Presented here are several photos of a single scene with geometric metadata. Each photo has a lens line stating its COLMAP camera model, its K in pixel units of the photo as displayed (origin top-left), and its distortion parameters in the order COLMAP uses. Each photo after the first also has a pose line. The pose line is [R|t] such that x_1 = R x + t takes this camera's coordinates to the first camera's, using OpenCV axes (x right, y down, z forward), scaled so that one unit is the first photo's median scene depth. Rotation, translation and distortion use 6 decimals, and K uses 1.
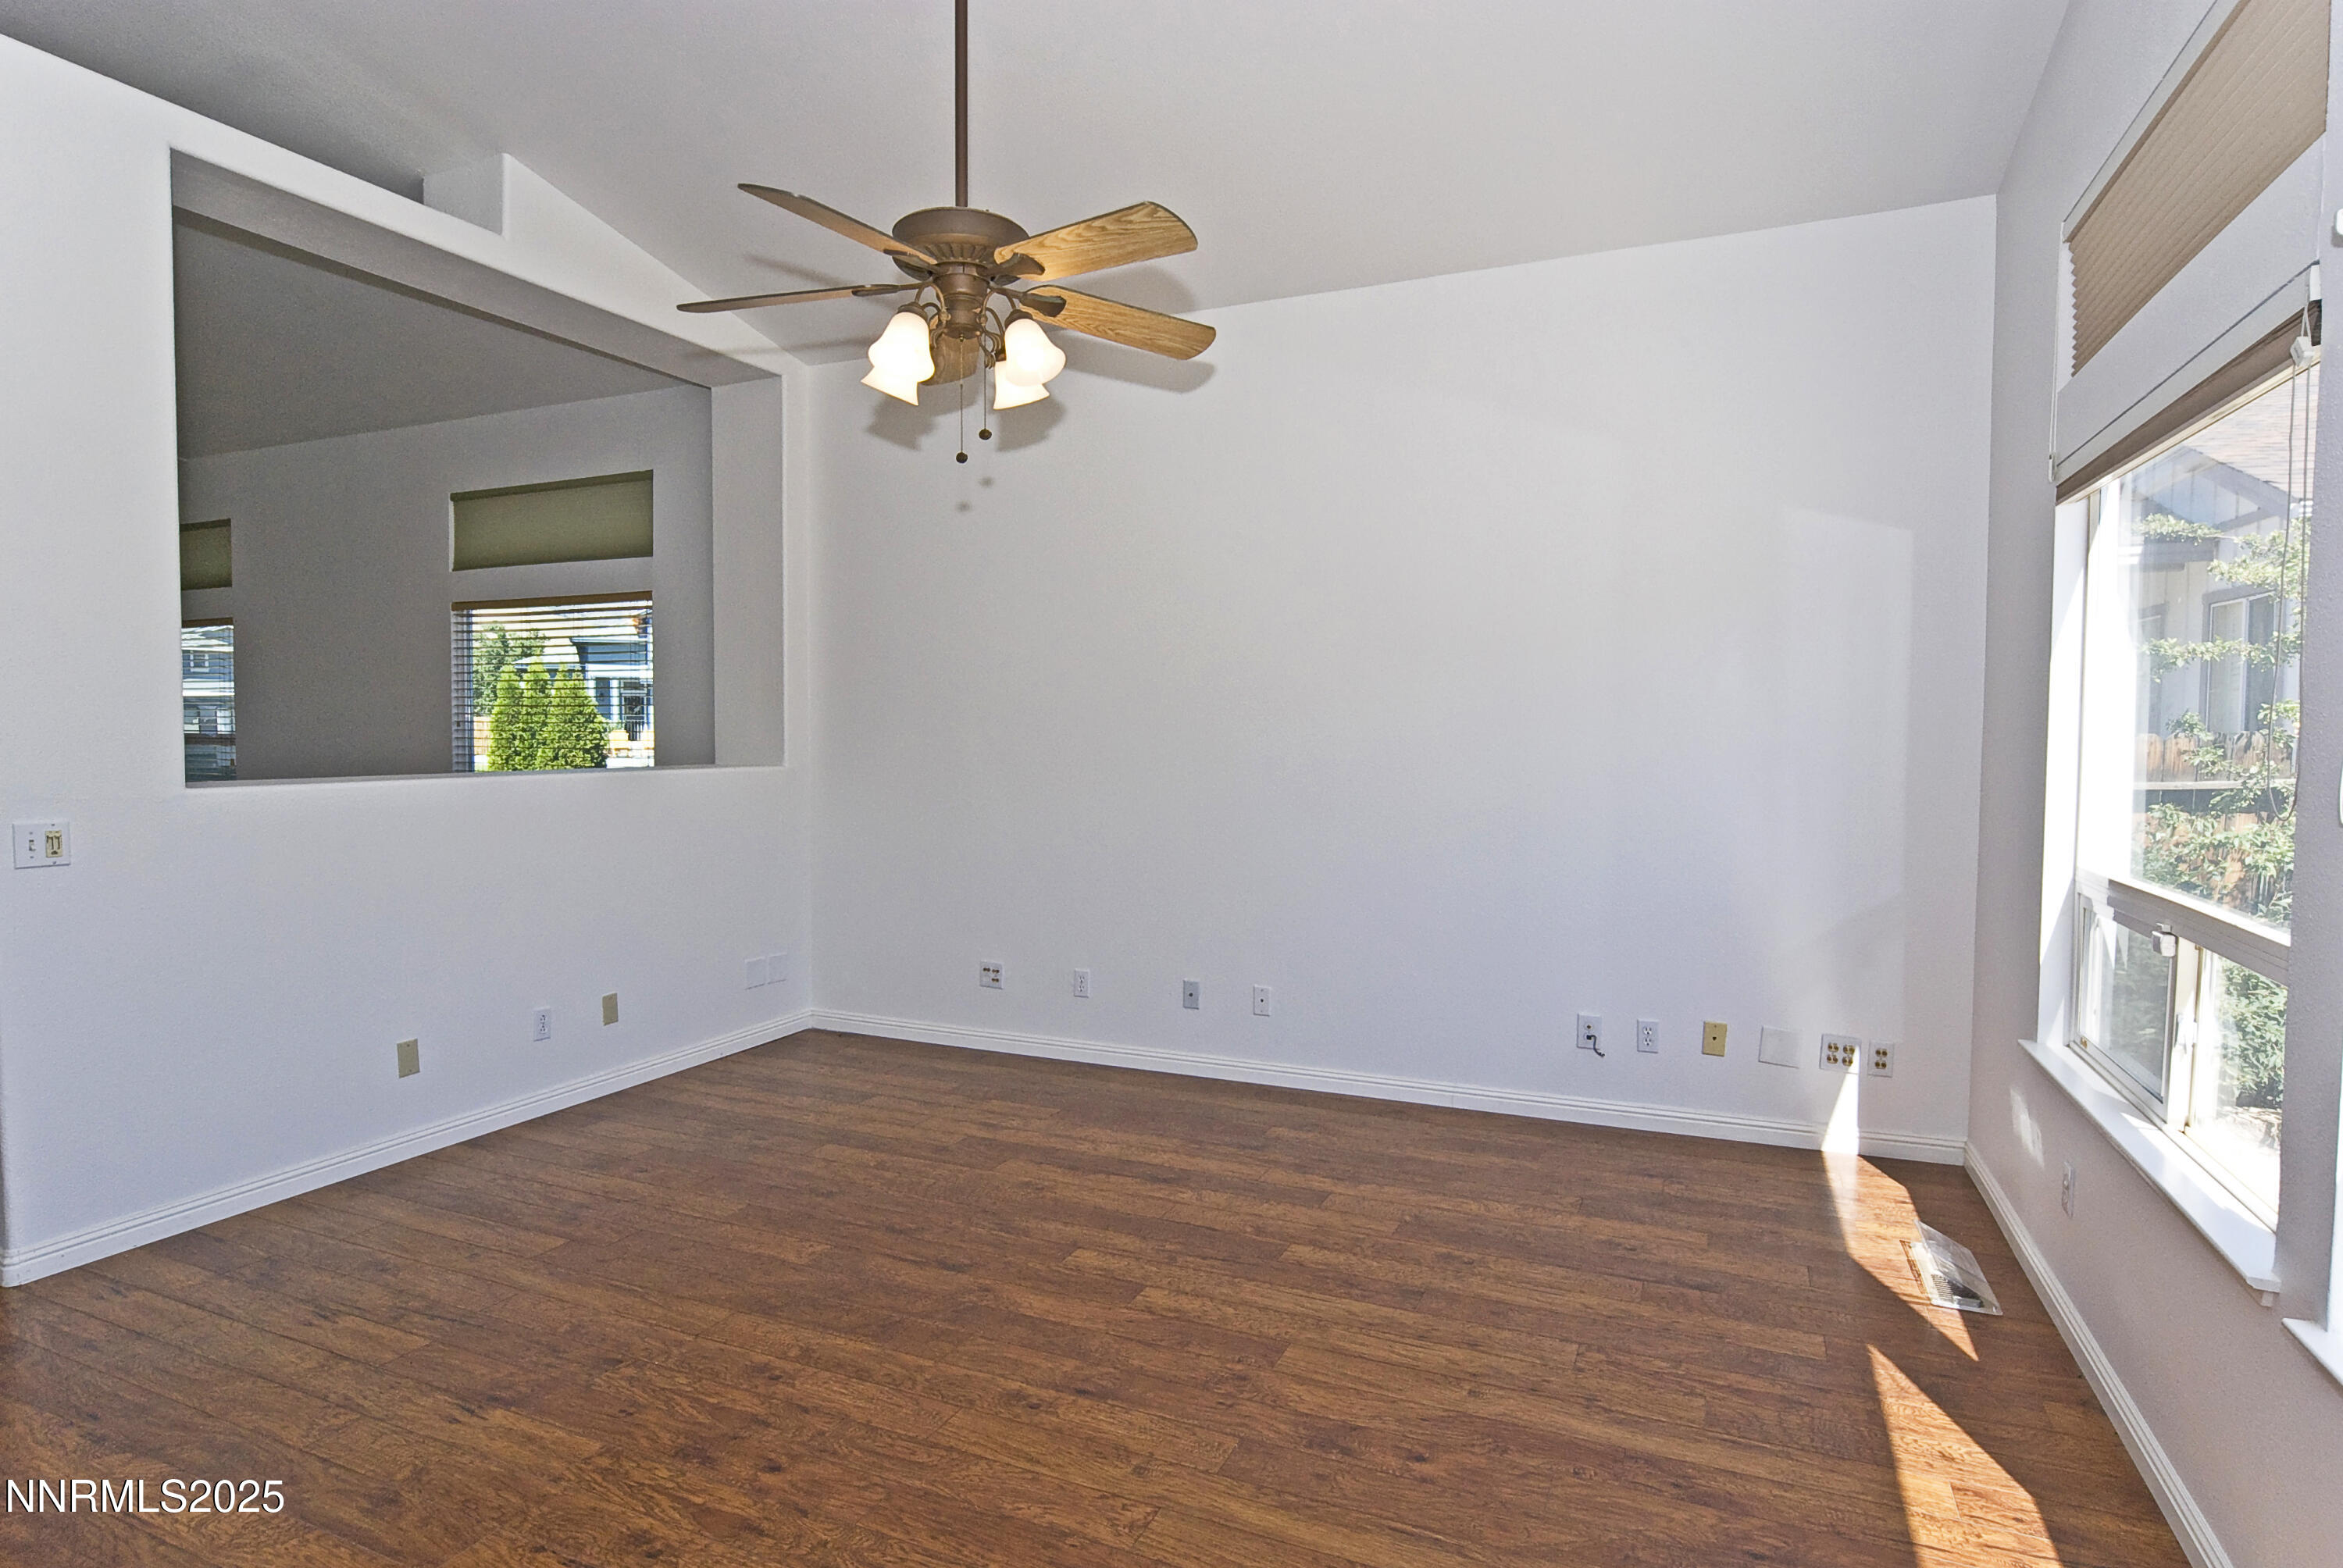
lens RADIAL K [[1251.6, 0, 1163.2], [0, 1251.6, 788.0], [0, 0, 1]] dist [-0.016264, 0.002170]
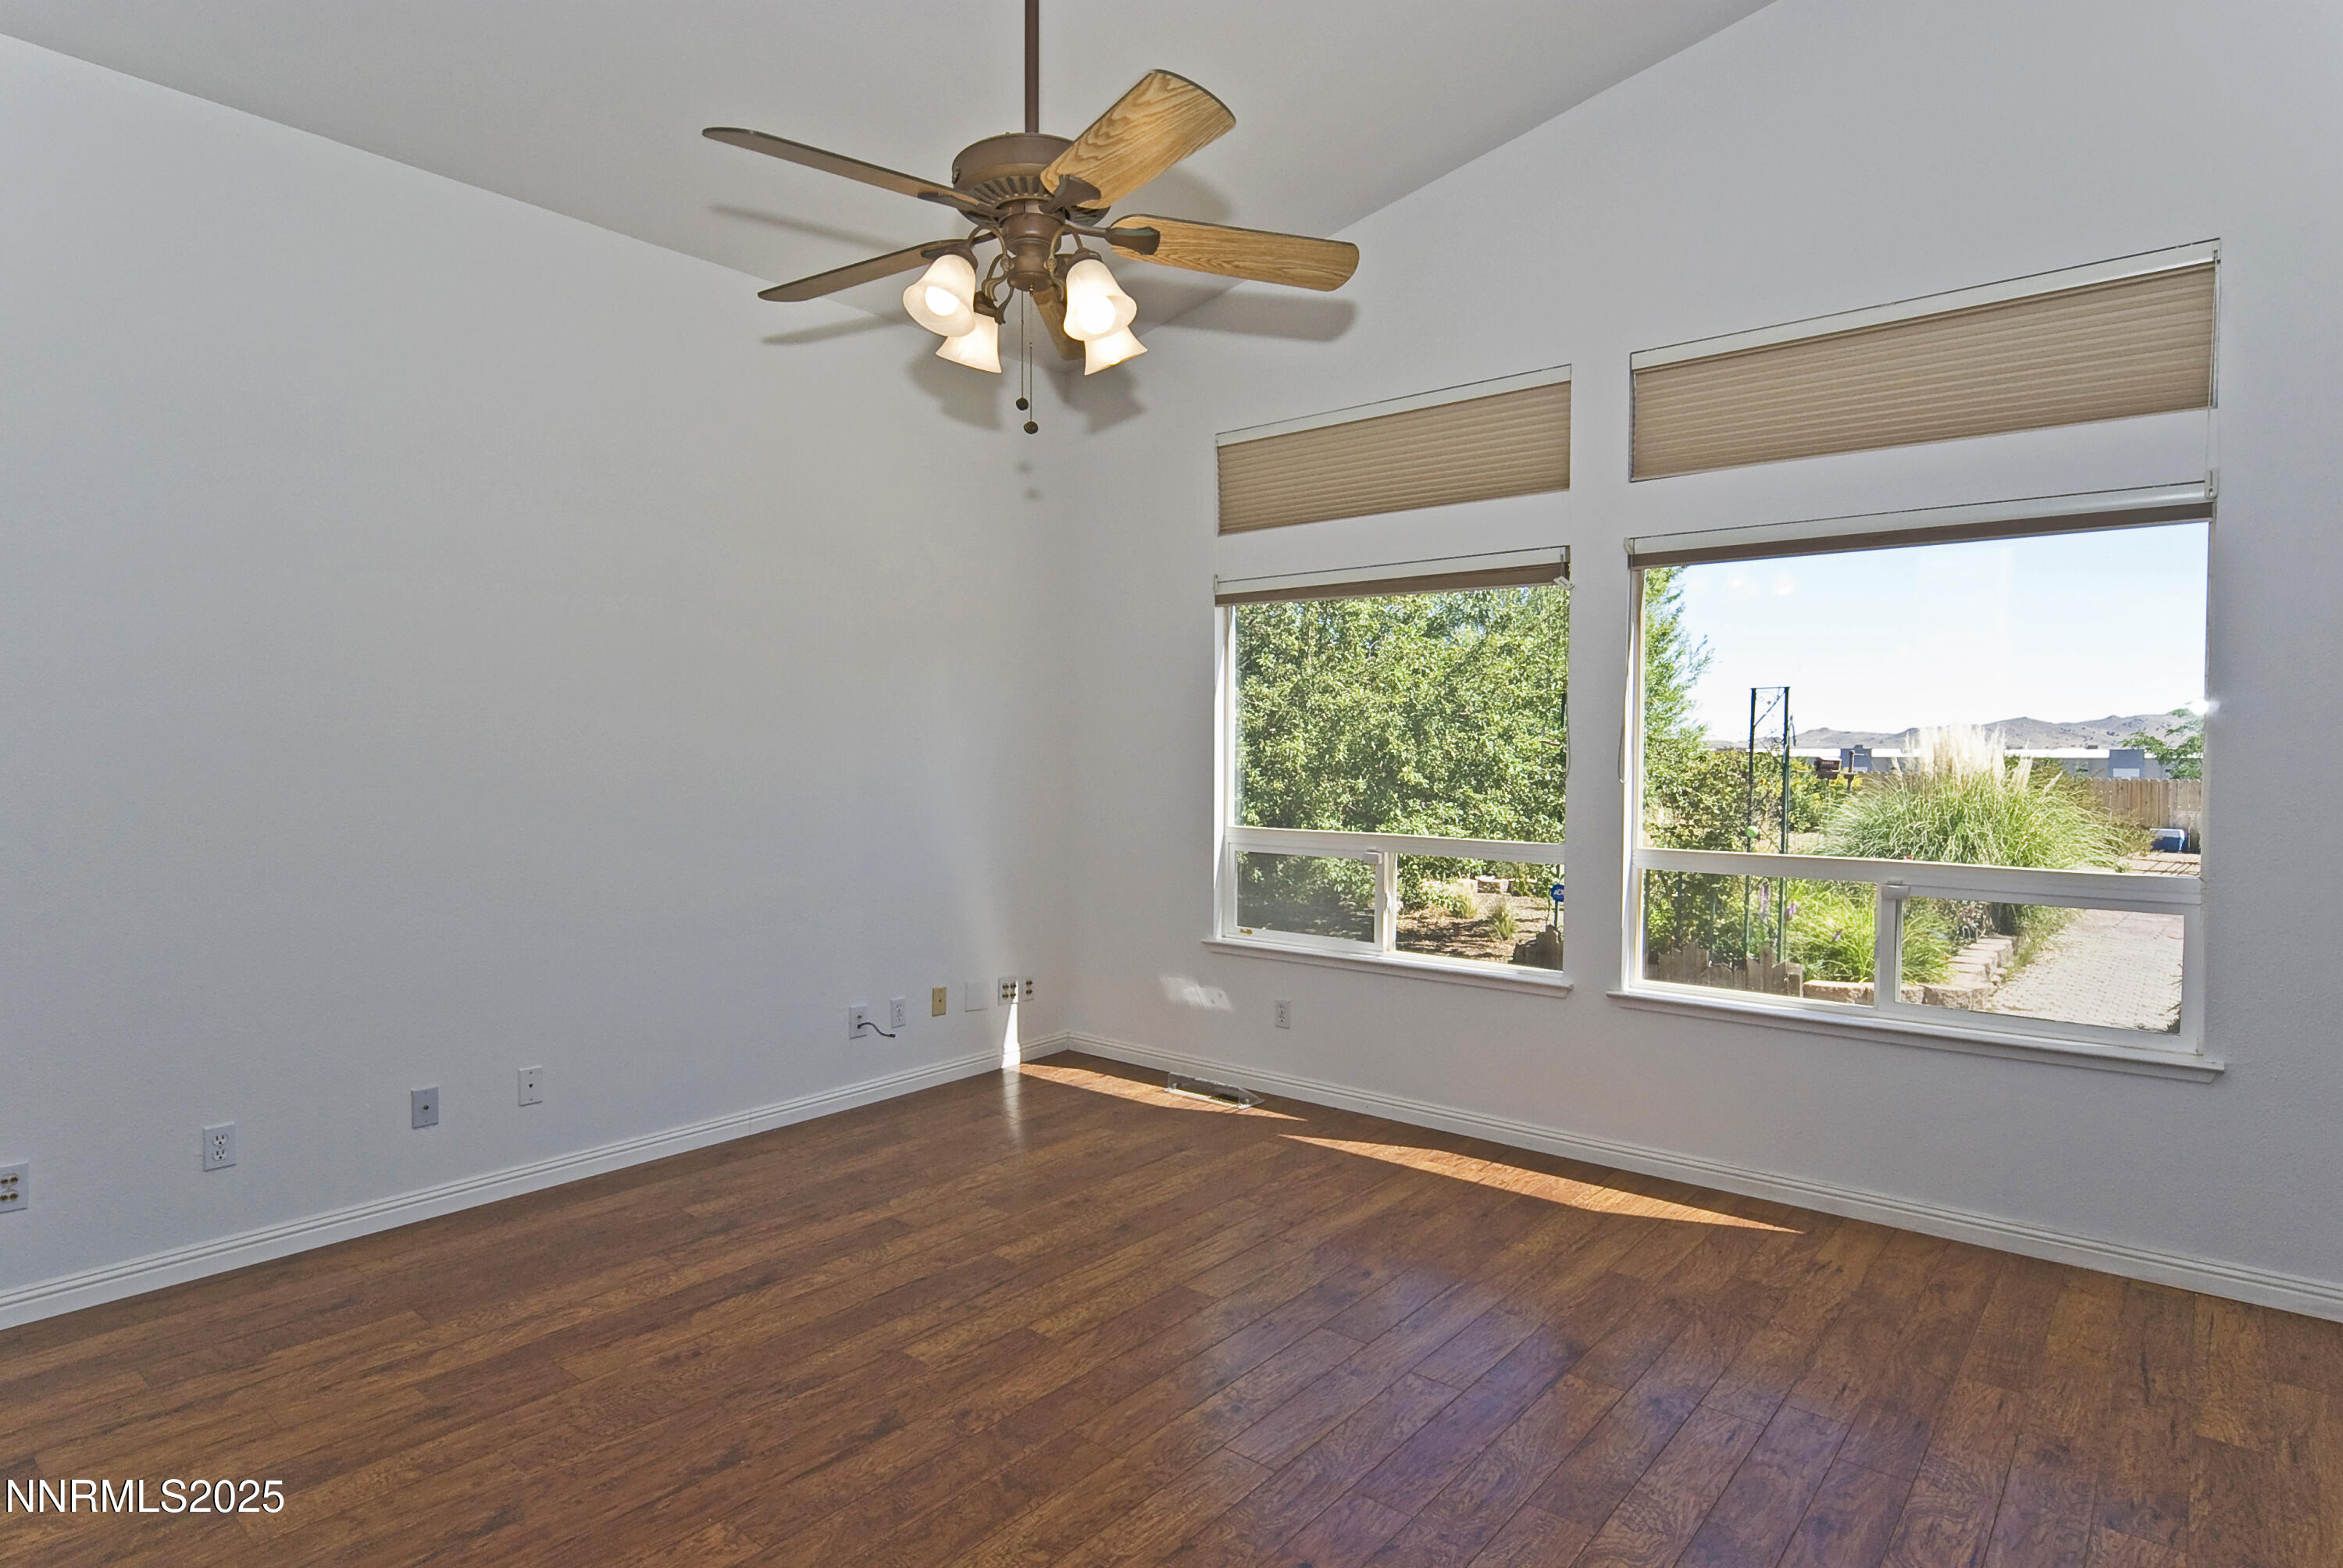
lens RADIAL K [[1251.6, 0, 1163.2], [0, 1251.6, 788.0], [0, 0, 1]] dist [-0.016264, 0.002170]
pose [[0.270210, -0.030751, 0.962310, -0.759329], [0.041131, 0.998946, 0.020373, -0.022613], [-0.961923, 0.034076, 0.271190, 0.537535]]
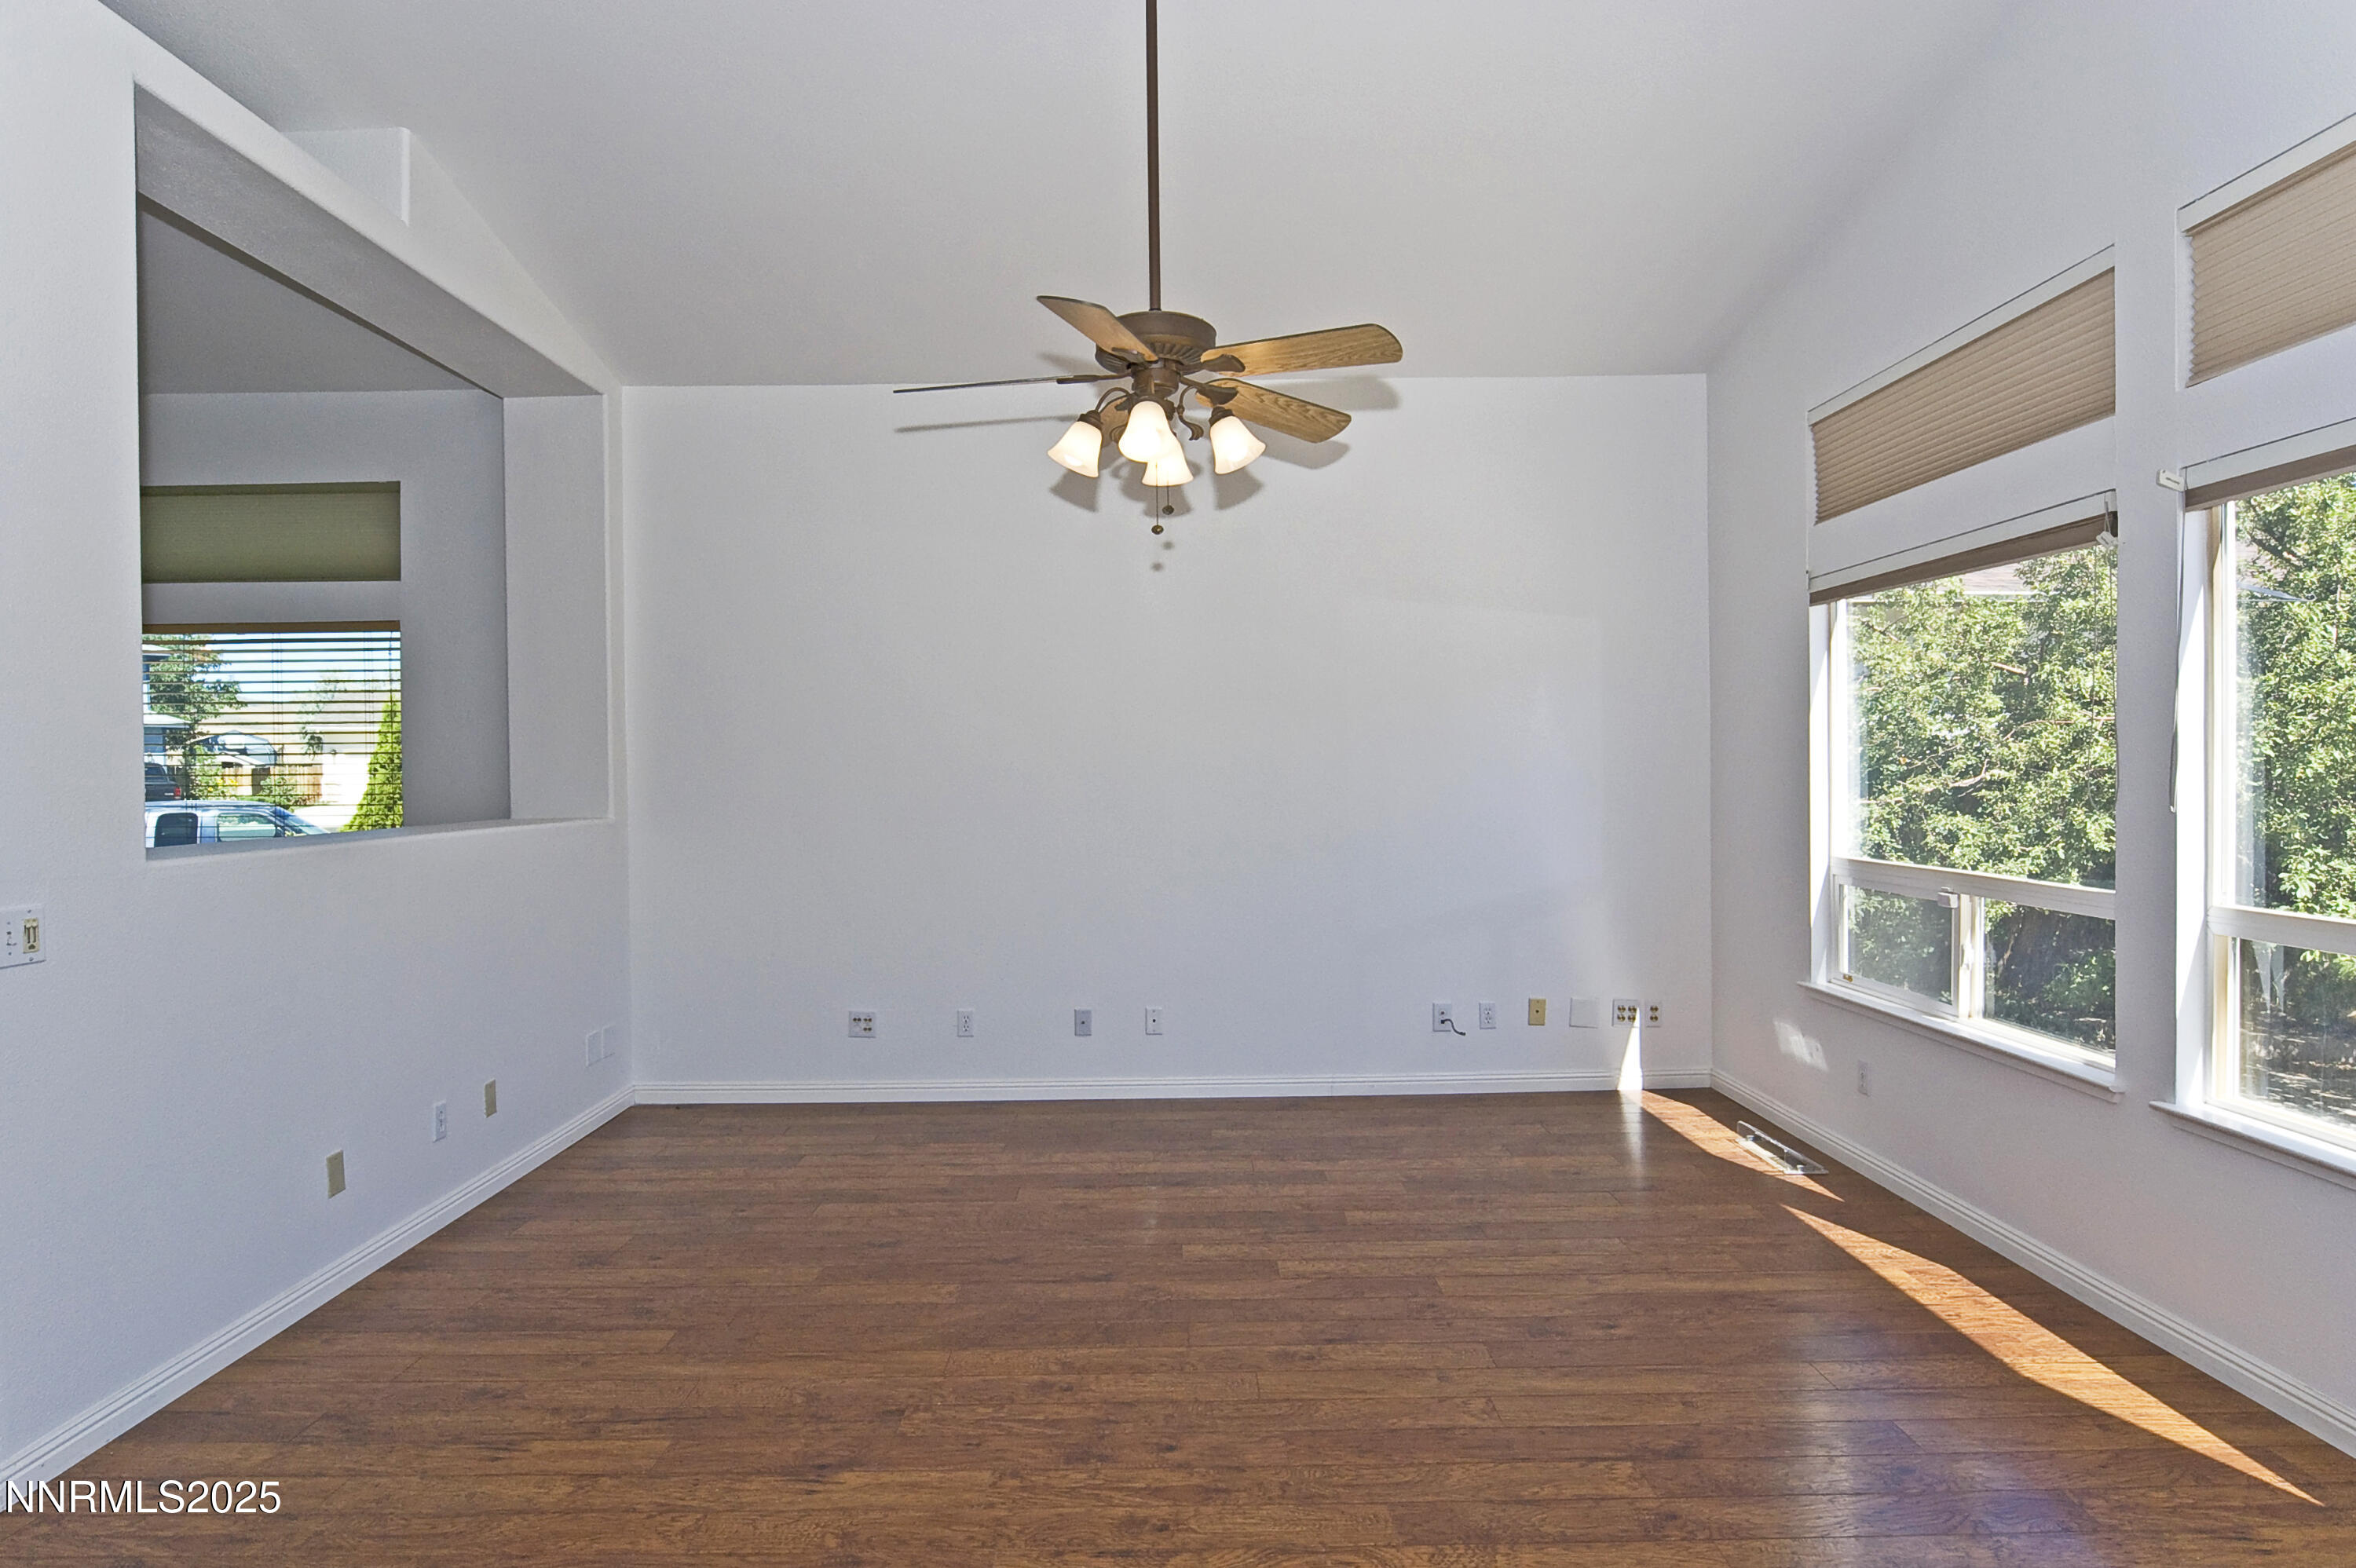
lens RADIAL K [[1283.1, 0, 1168.3], [0, 1283.1, 786.6], [0, 0, 1]] dist [-0.015559, 0.000097]
pose [[0.910296, -0.019399, 0.413503, -0.492585], [0.033221, 0.999103, -0.026262, -0.003669], [-0.412623, 0.037643, 0.910124, -0.029528]]
